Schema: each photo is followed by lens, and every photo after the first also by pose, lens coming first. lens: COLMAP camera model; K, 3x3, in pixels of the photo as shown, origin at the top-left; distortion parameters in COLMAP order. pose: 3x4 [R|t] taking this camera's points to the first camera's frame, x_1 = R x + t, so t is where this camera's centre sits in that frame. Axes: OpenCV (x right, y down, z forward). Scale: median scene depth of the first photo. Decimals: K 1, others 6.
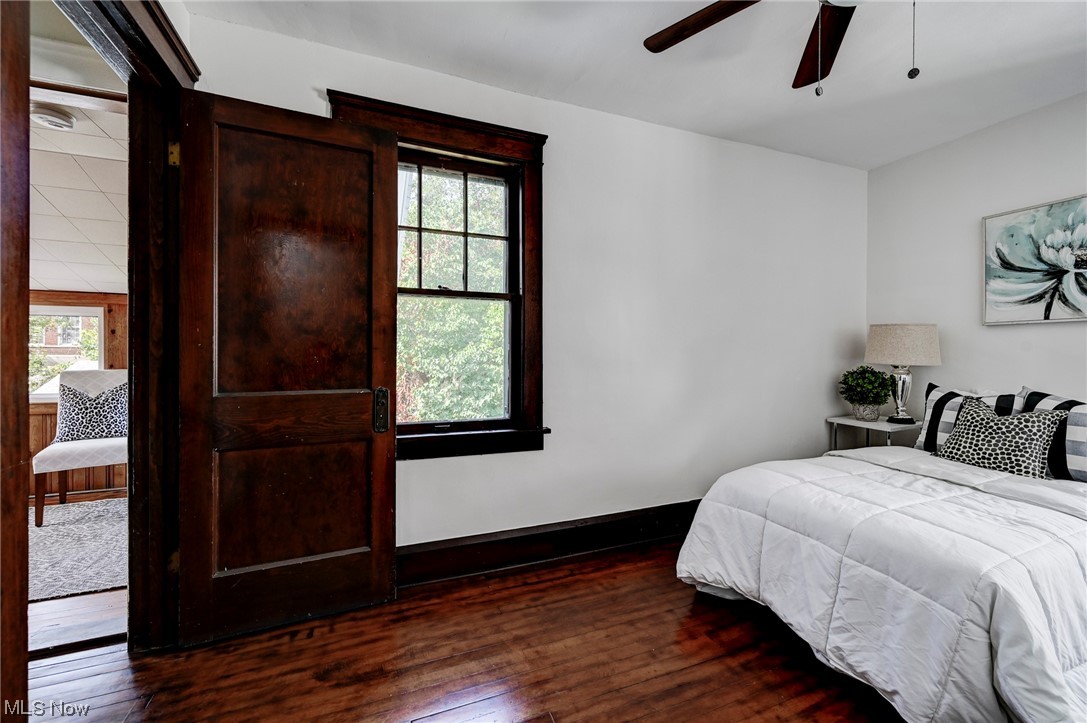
lens RADIAL K [[432.3, 0, 545.2], [0, 432.3, 354.3], [0, 0, 1]] dist [0.000405, -0.000337]
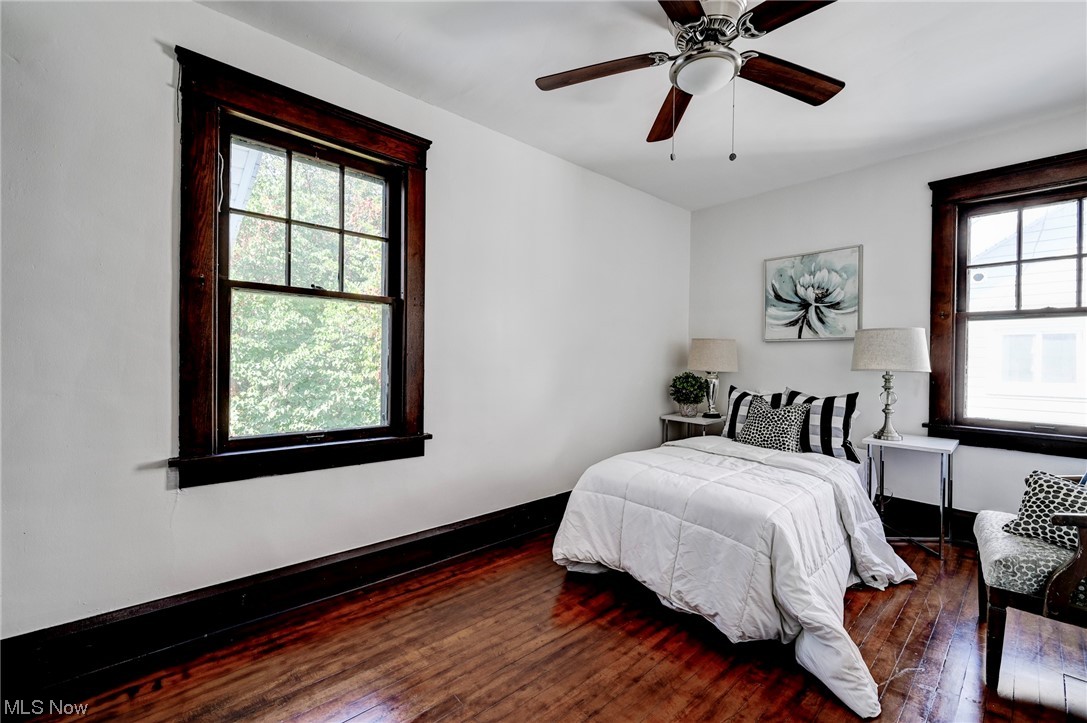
lens RADIAL K [[456.7, 0, 543.5], [0, 456.7, 361.5], [0, 0, 1]] dist [-0.001126, 0.000195]
pose [[0.937011, 0.009086, 0.349181, -0.142271], [-0.010790, 0.999937, 0.002936, -0.003470], [-0.349132, -0.006519, 0.937051, -0.100783]]
